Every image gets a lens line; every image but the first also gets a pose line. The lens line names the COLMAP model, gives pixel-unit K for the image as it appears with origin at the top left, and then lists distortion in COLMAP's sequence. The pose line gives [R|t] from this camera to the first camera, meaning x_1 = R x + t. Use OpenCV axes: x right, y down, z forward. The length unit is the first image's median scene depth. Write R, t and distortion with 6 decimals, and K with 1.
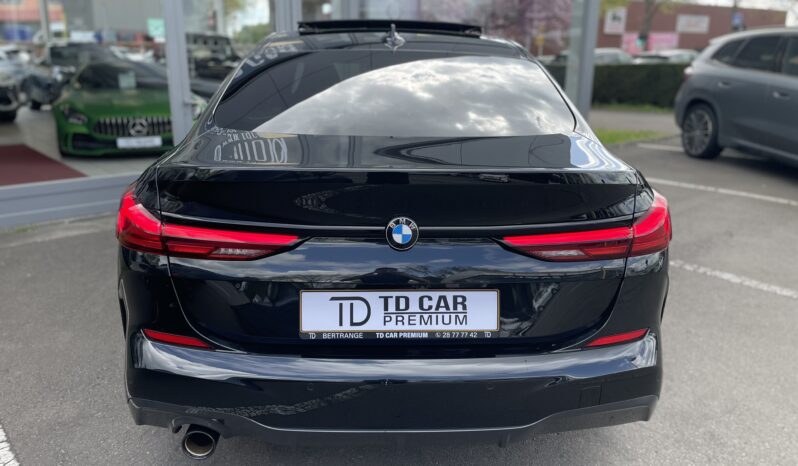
lens RADIAL K [[604.4, 0, 440.2], [0, 604.4, 232.4], [0, 0, 1]] dist [0.091264, -0.150045]
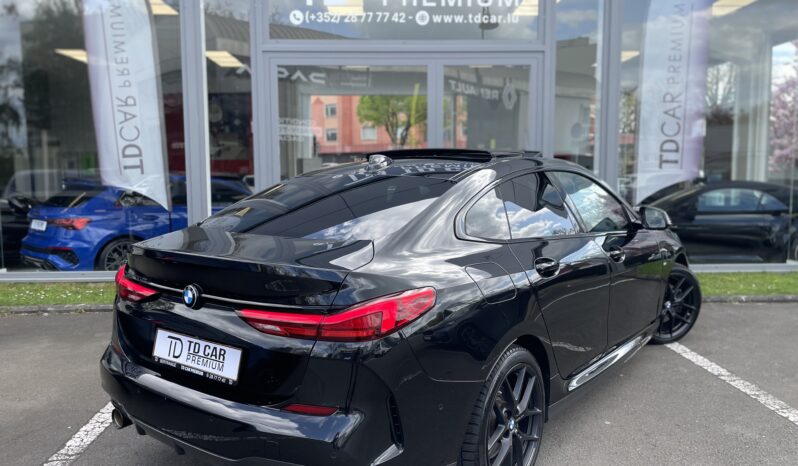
lens RADIAL K [[604.4, 0, 440.2], [0, 604.4, 232.4], [0, 0, 1]] dist [0.091264, -0.150045]
pose [[0.795292, 0.048484, -0.604284, 1.241547], [-0.158996, 0.978584, -0.130739, -0.050483], [0.585004, 0.200055, 0.785970, 0.154827]]
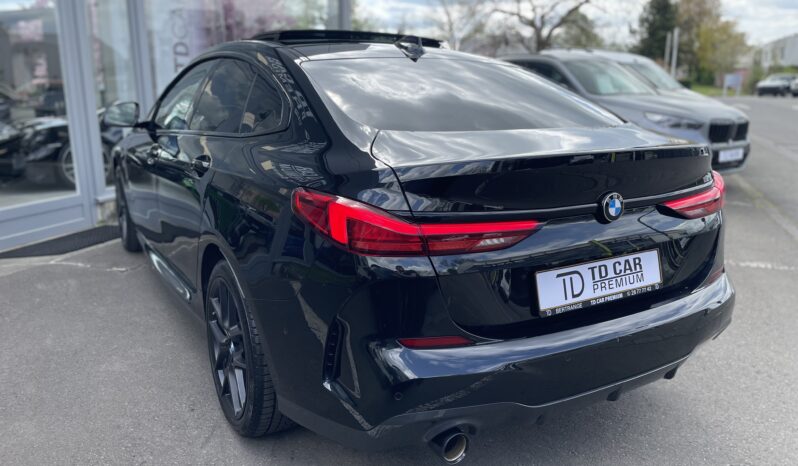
lens RADIAL K [[604.4, 0, 440.2], [0, 604.4, 232.4], [0, 0, 1]] dist [0.091264, -0.150045]
pose [[0.863248, -0.119725, 0.490376, -0.876030], [0.143766, 0.989545, -0.011487, 0.014572], [-0.483874, 0.080415, 0.871435, 0.149288]]
